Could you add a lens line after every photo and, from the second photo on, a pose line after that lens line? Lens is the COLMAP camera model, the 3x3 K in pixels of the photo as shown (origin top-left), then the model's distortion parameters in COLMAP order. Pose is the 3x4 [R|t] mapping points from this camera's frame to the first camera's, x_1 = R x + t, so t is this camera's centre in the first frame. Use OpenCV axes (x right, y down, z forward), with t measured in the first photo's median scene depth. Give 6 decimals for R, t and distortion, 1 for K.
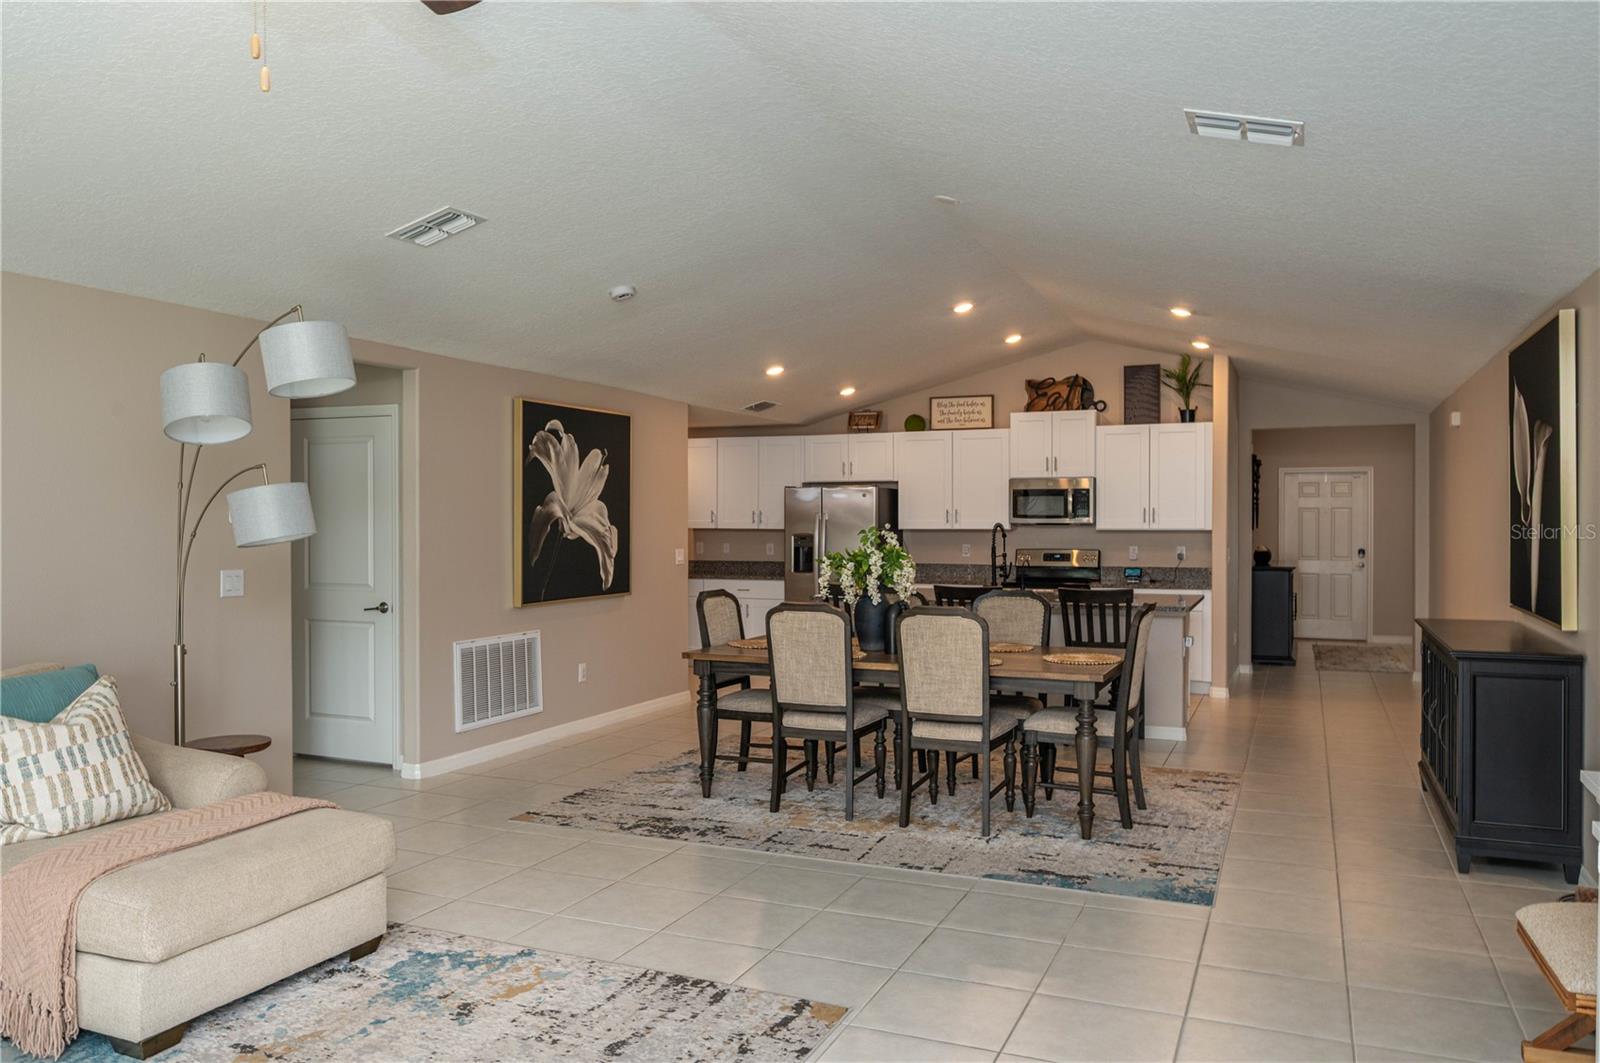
lens RADIAL K [[1195.6, 0, 800.0], [0, 1195.6, 531.5], [0, 0, 1]] dist [-0.002923, -0.000440]
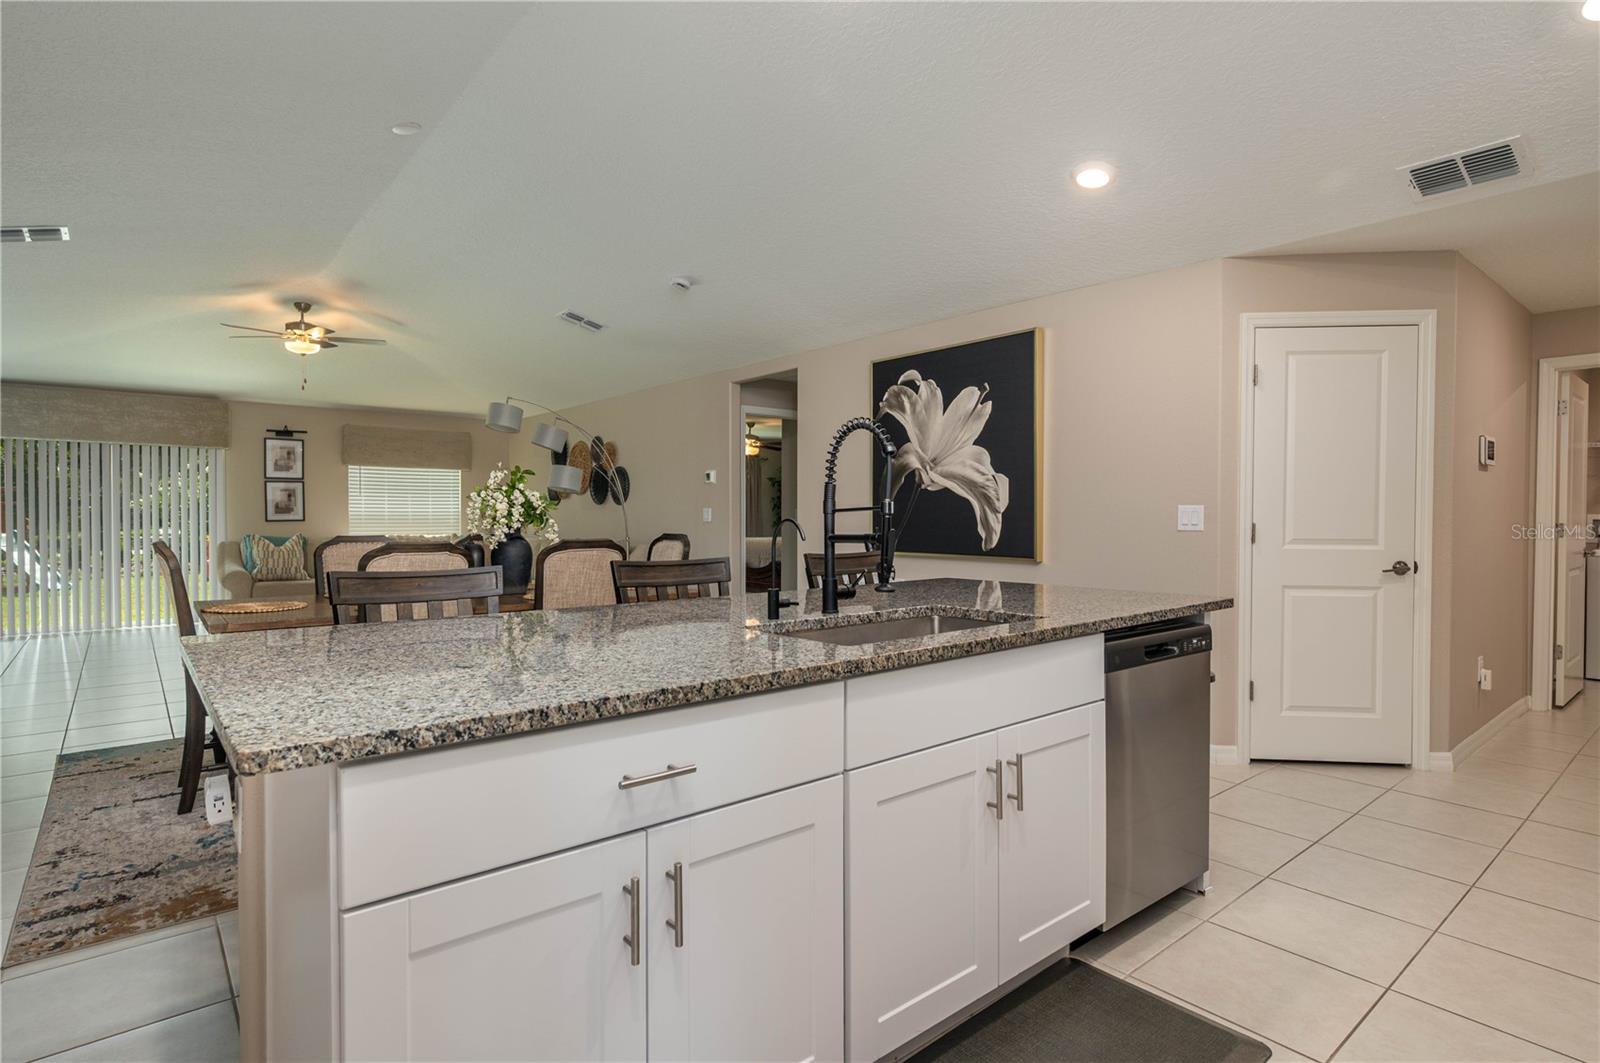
lens RADIAL K [[813.9, 0, 800.0], [0, 813.9, 531.5], [0, 0, 1]] dist [0.000946, -0.000060]
pose [[-0.458925, 0.022400, -0.888192, 0.600663], [-0.009988, 0.999489, 0.030368, 0.028384], [0.888419, 0.022808, -0.458467, 1.679298]]
